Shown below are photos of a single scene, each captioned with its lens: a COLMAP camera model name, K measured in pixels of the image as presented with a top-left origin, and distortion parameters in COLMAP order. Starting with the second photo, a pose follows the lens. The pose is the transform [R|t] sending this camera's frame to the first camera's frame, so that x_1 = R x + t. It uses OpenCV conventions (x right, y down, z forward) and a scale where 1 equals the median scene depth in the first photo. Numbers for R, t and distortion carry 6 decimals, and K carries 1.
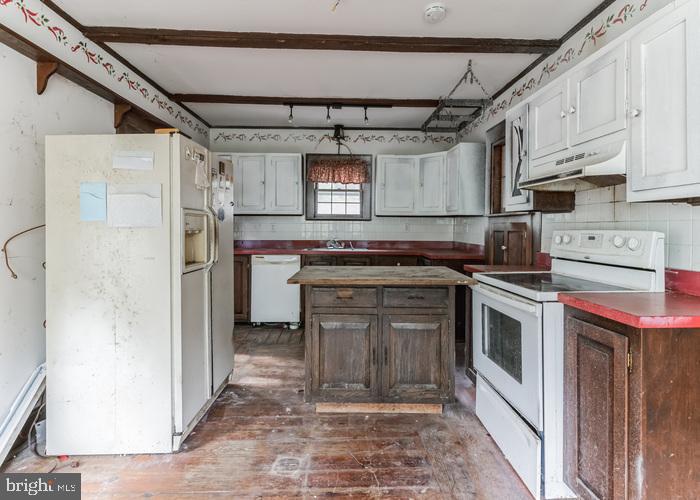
lens RADIAL K [[341.4, 0, 349.4], [0, 341.4, 228.4], [0, 0, 1]] dist [0.001551, 0.000047]
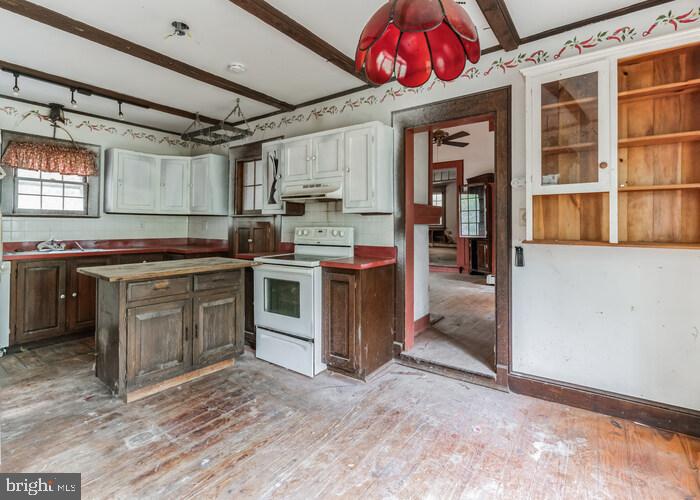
lens RADIAL K [[341.4, 0, 349.4], [0, 341.4, 228.4], [0, 0, 1]] dist [0.001551, 0.000047]
pose [[0.618353, -0.010376, 0.785832, -0.492457], [0.003339, 0.999939, 0.010576, -0.004836], [-0.785893, -0.003916, 0.618350, -0.177555]]
